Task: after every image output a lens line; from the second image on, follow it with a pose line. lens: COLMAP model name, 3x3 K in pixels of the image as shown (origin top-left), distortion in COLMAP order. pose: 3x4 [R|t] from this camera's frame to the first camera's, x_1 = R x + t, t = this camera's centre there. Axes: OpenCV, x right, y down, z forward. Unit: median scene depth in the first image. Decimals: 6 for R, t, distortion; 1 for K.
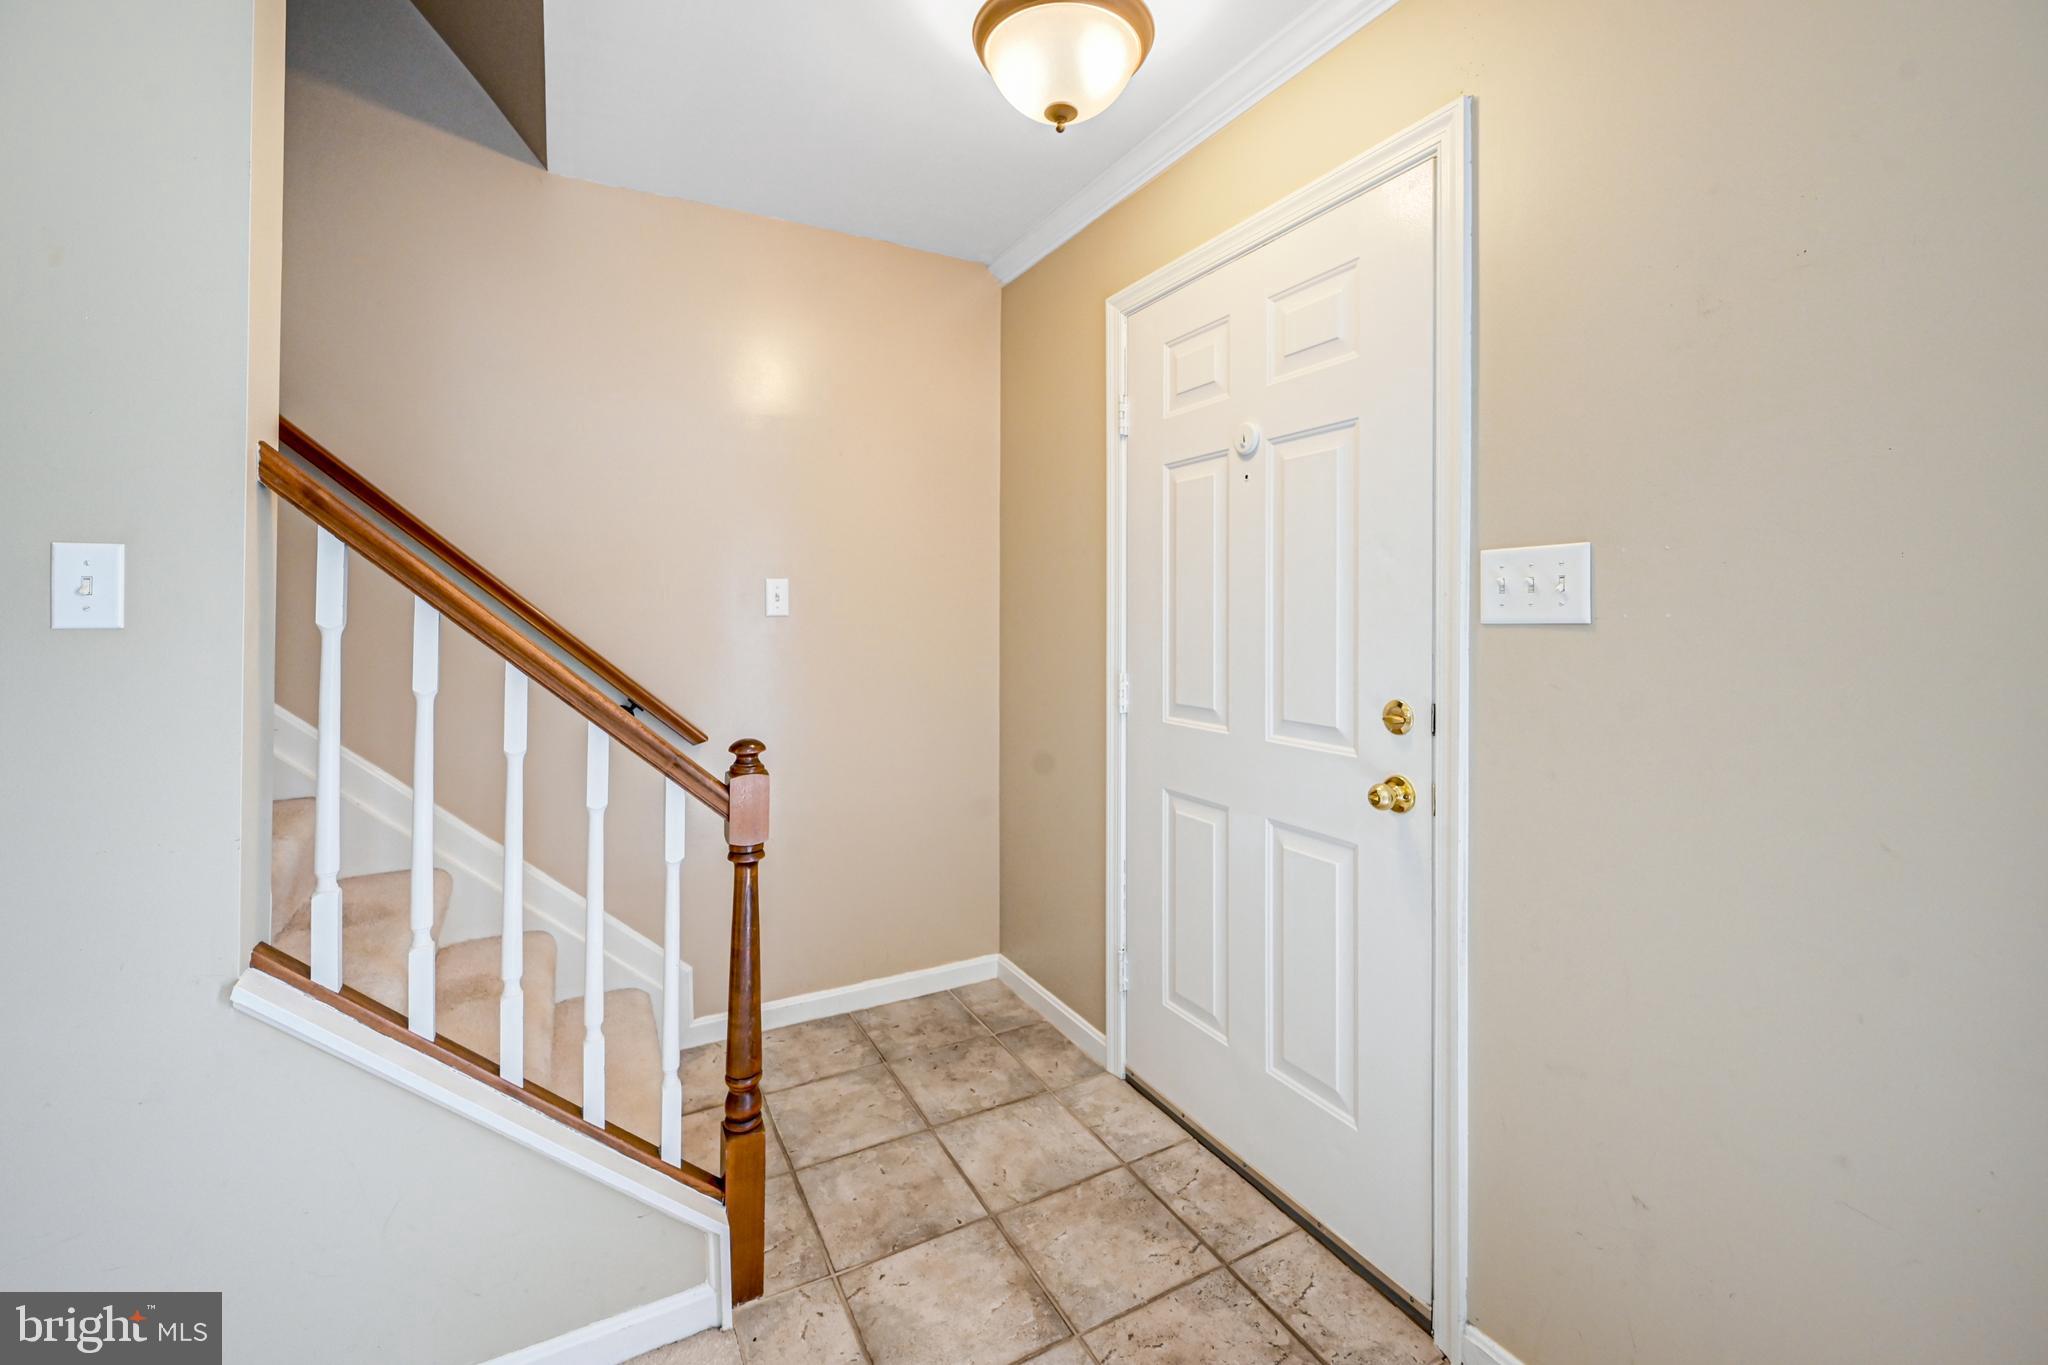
lens RADIAL K [[849.3, 0, 1020.4], [0, 849.3, 608.4], [0, 0, 1]] dist [-0.005359, -0.000101]
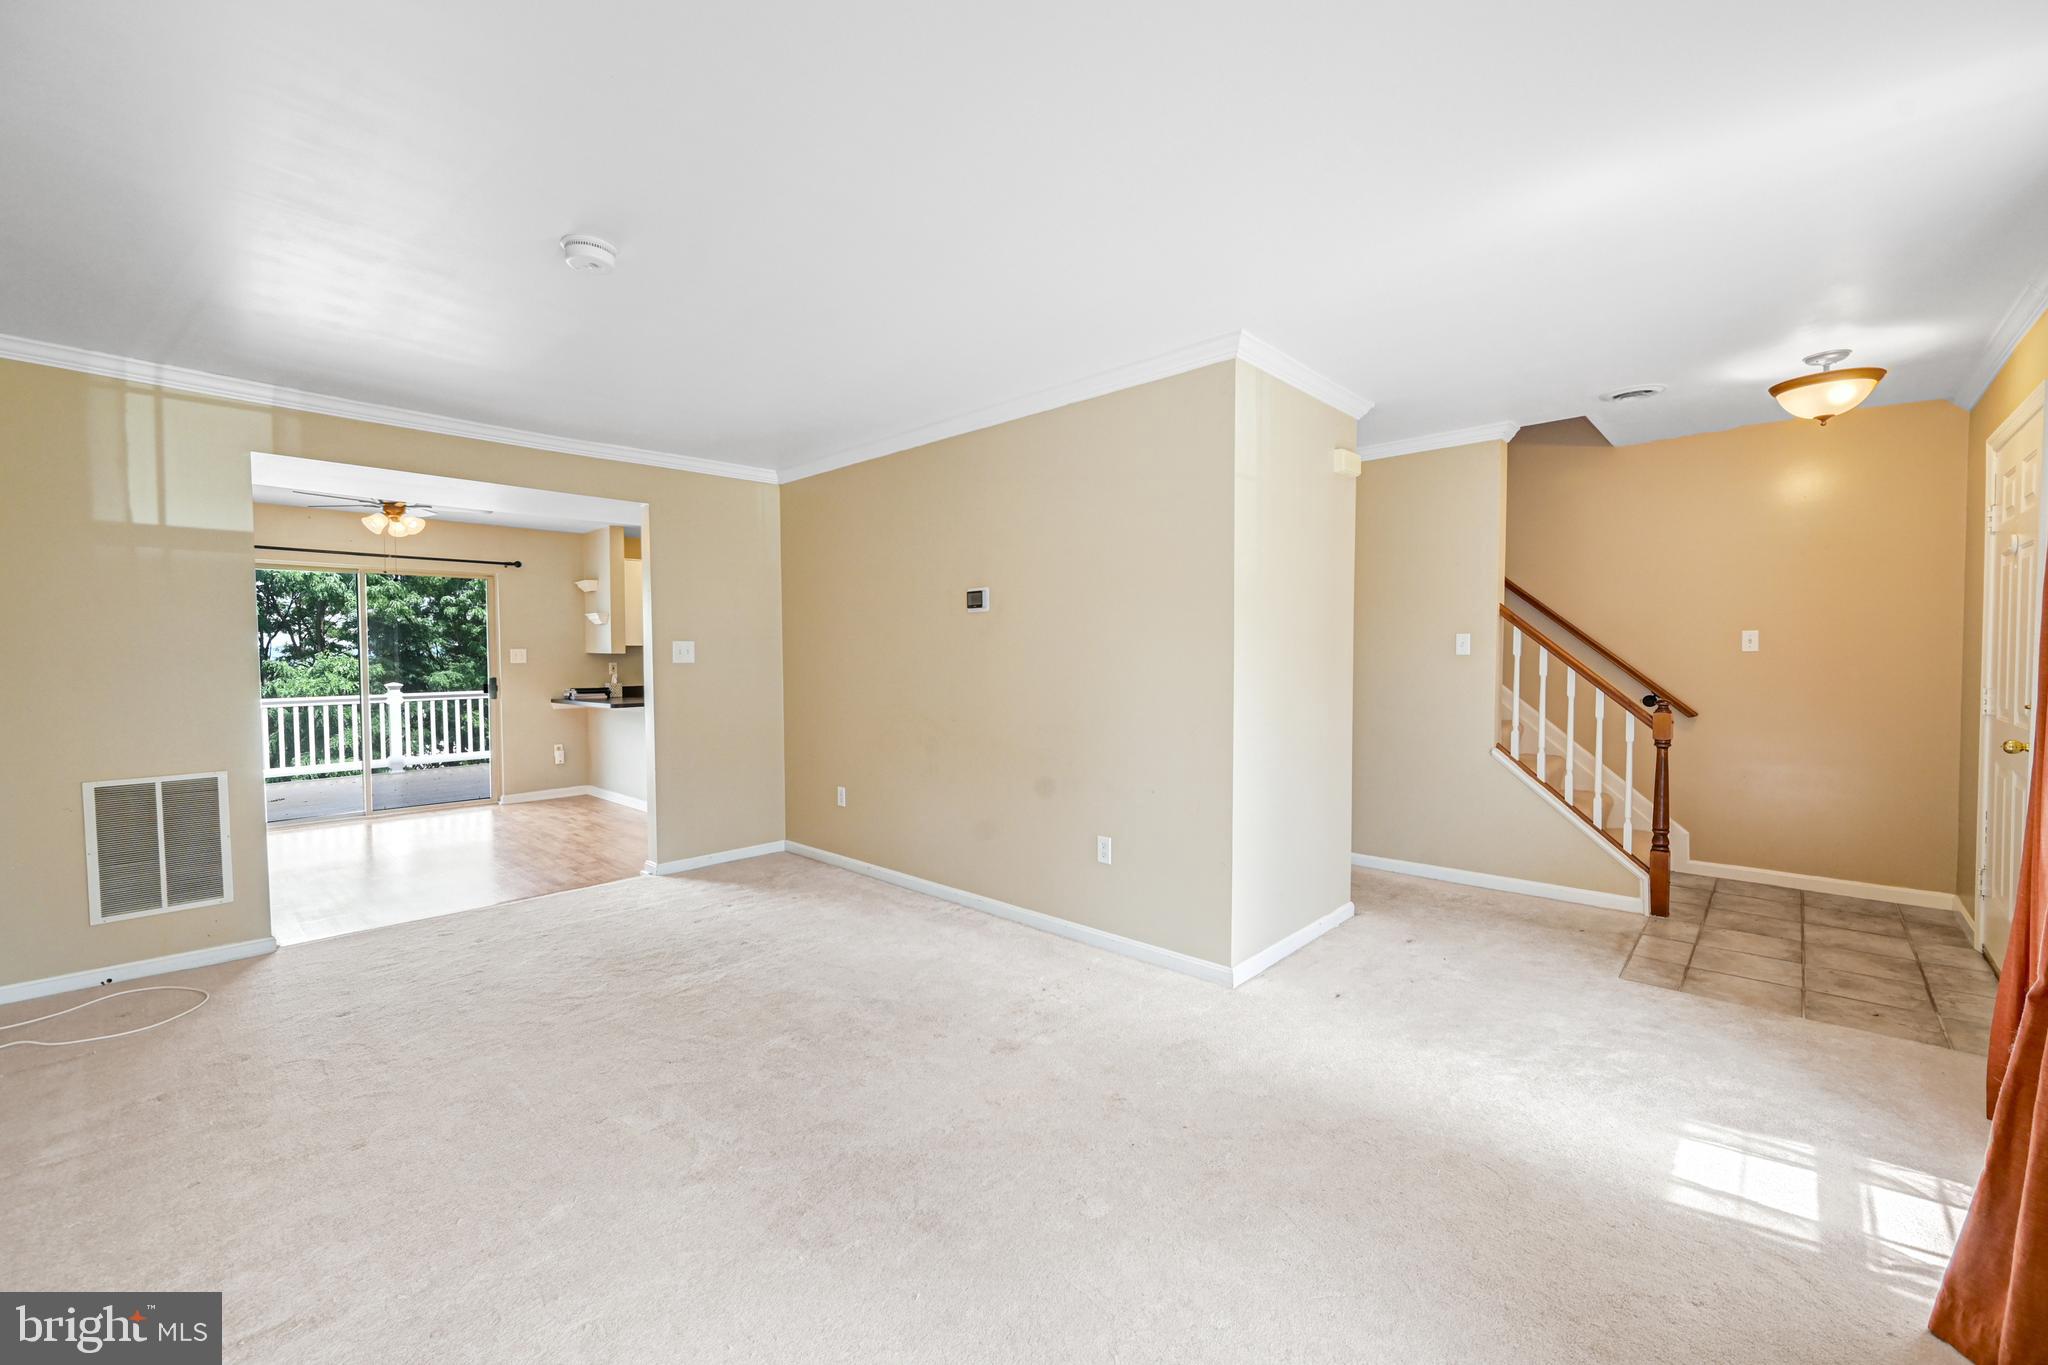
lens RADIAL K [[821.8, 0, 1018.6], [0, 821.8, 678.8], [0, 0, 1]] dist [-0.000851, -0.000262]
pose [[0.317810, 0.029812, -0.947686, 1.400363], [0.008194, 0.999382, 0.034186, -0.008783], [0.948119, -0.018630, 0.317369, -1.625984]]
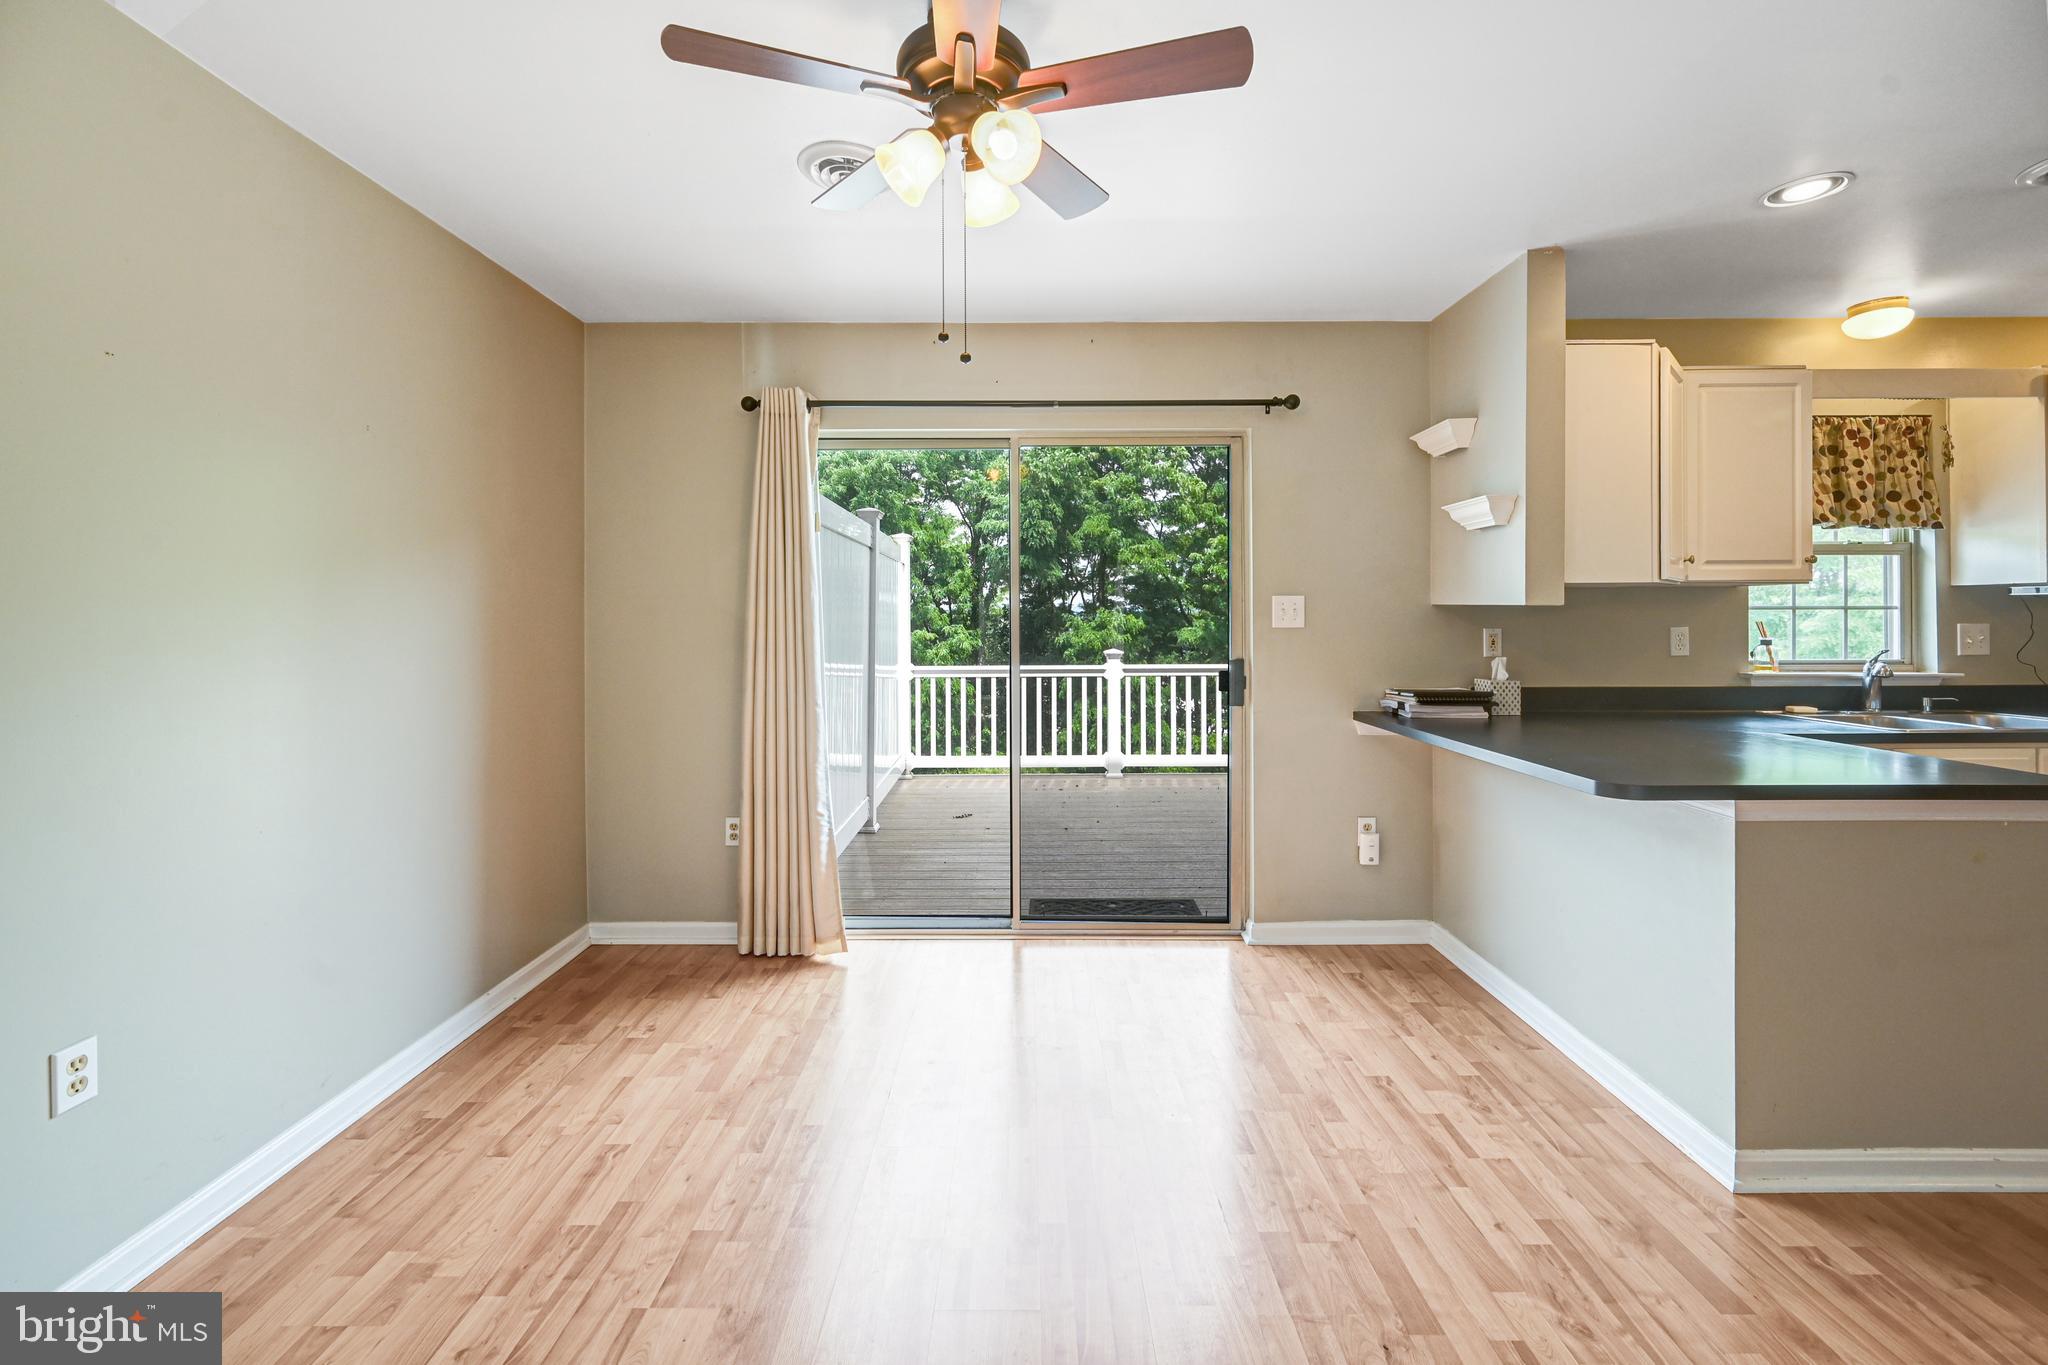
lens RADIAL K [[829.2, 0, 1021.4], [0, 829.2, 614.8], [0, 0, 1]] dist [-0.000821, 0.000233]
pose [[-0.475438, 0.004774, -0.879736, -1.832755], [0.006799, 0.999975, 0.001752, -0.002471], [0.879723, -0.005148, -0.475459, -2.451186]]
